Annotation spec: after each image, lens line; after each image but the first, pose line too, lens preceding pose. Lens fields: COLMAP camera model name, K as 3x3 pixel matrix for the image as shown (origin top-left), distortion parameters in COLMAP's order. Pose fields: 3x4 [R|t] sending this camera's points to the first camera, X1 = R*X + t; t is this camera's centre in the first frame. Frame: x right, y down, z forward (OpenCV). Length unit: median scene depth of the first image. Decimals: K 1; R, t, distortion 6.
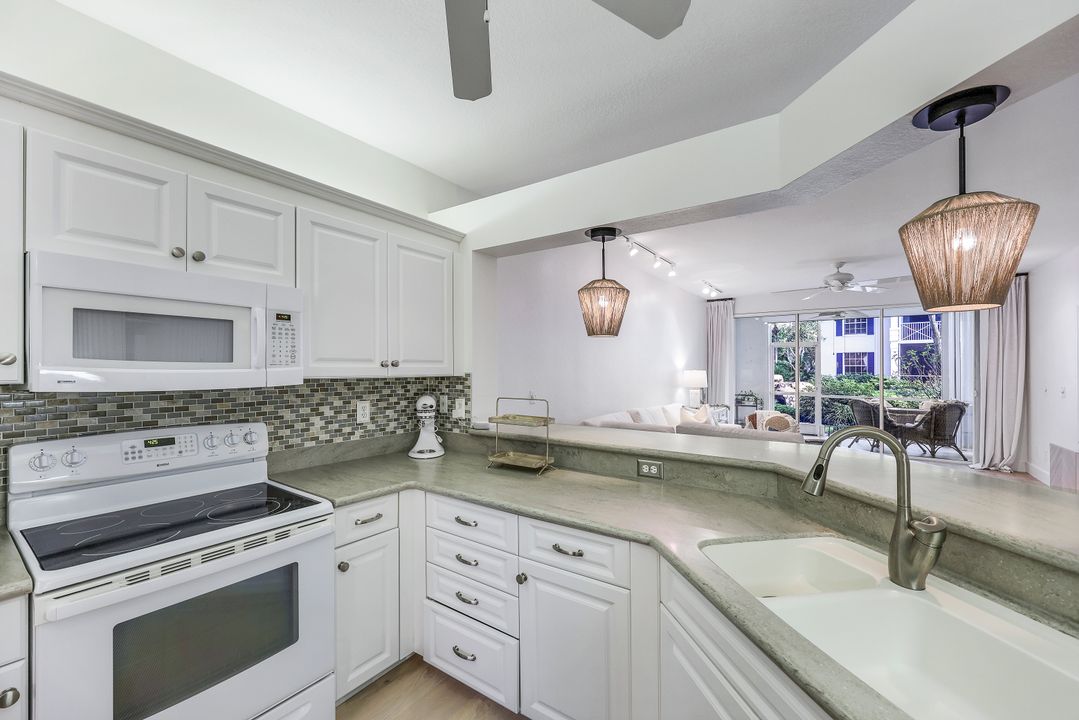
lens RADIAL K [[437.5, 0, 537.7], [0, 437.5, 366.0], [0, 0, 1]] dist [-0.000657, -0.000021]
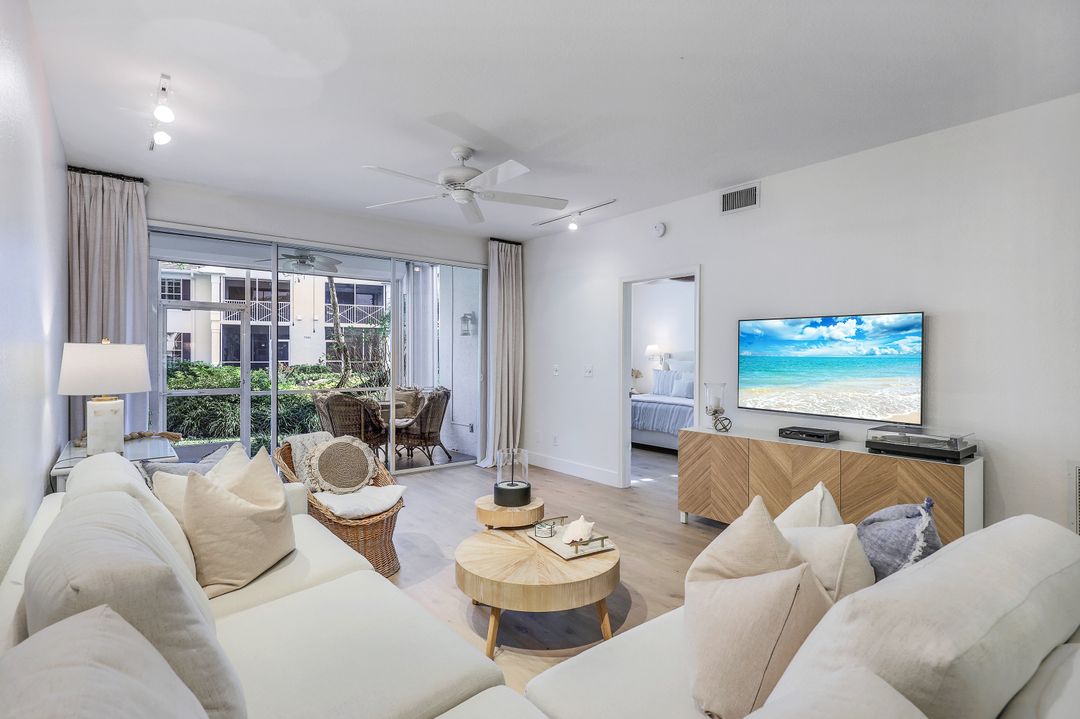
lens RADIAL K [[523.3, 0, 540.0], [0, 523.3, 359.5], [0, 0, 1]] dist [0.002054, 0.000260]
pose [[0.271266, -0.008282, 0.962469, 0.178393], [-0.006700, 0.999923, 0.010492, 0.046147], [-0.962481, -0.009295, 0.271190, 1.762976]]
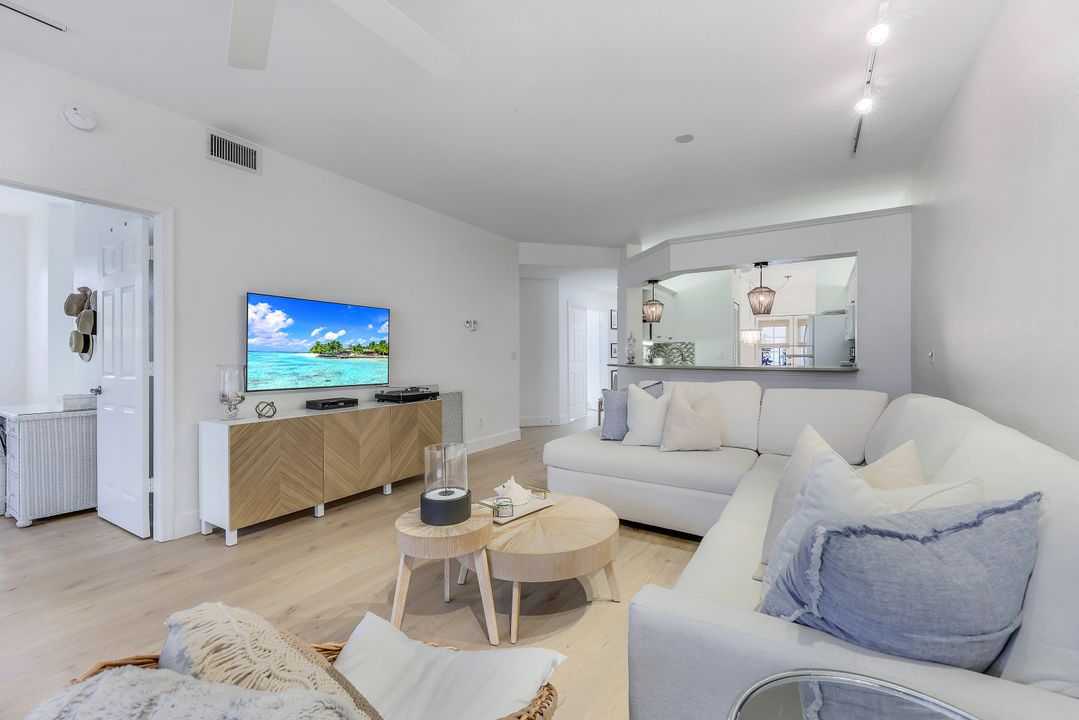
lens RADIAL K [[446.5, 0, 539.5], [0, 446.5, 360.0], [0, 0, 1]] dist [-0.001175, -0.000059]
pose [[-0.998001, 0.002378, -0.063157, 1.326881], [0.001903, 0.999969, 0.007578, 0.122720], [0.063173, 0.007443, -0.997975, 3.047881]]
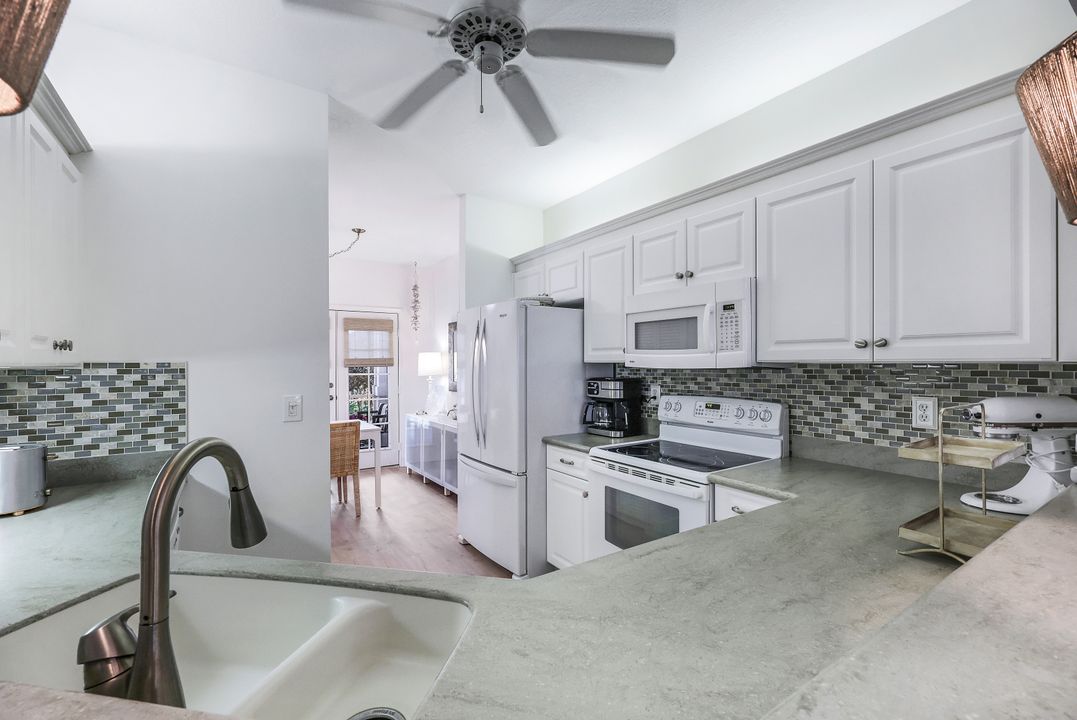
lens RADIAL K [[469.9, 0, 538.5], [0, 469.9, 360.0], [0, 0, 1]] dist [0.001572, 0.000228]
pose [[-0.355043, -0.004362, -0.934840, 0.573796], [0.008723, 0.999930, -0.007979, 0.023704], [0.934809, -0.010987, -0.354980, 0.764405]]
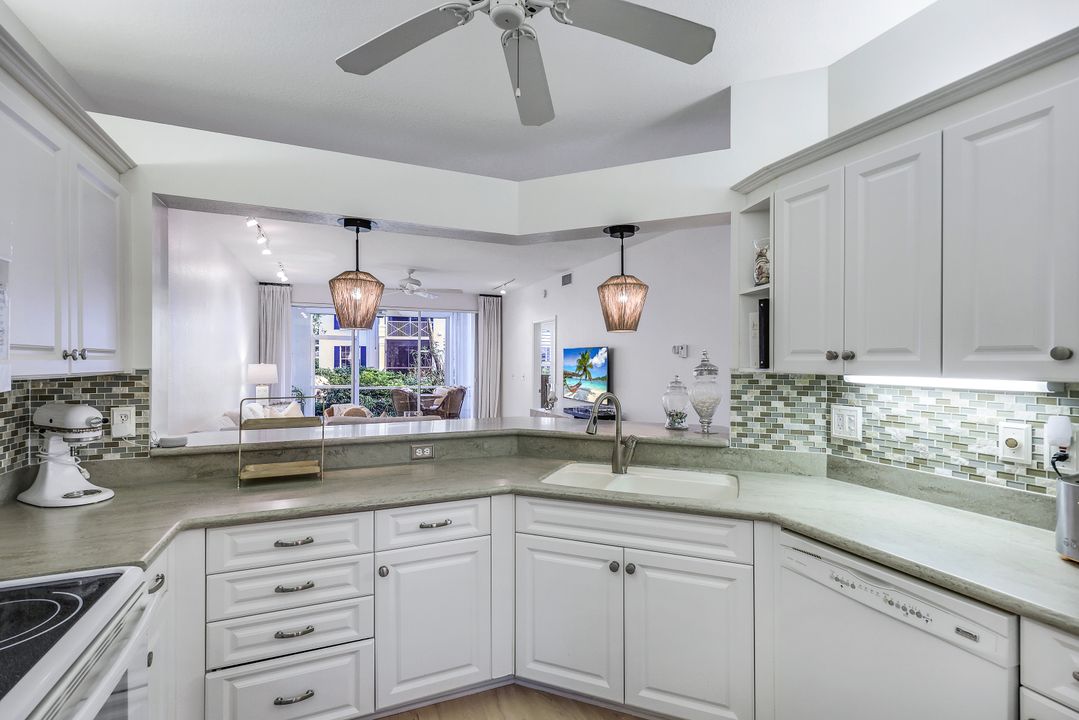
lens RADIAL K [[492.7, 0, 539.5], [0, 492.7, 360.0], [0, 0, 1]] dist [-0.001239, -0.000121]
pose [[0.522082, 0.001797, 0.852893, -0.595547], [-0.003909, 0.999992, 0.000286, -0.000419], [-0.852886, -0.003483, 0.522085, 0.078976]]
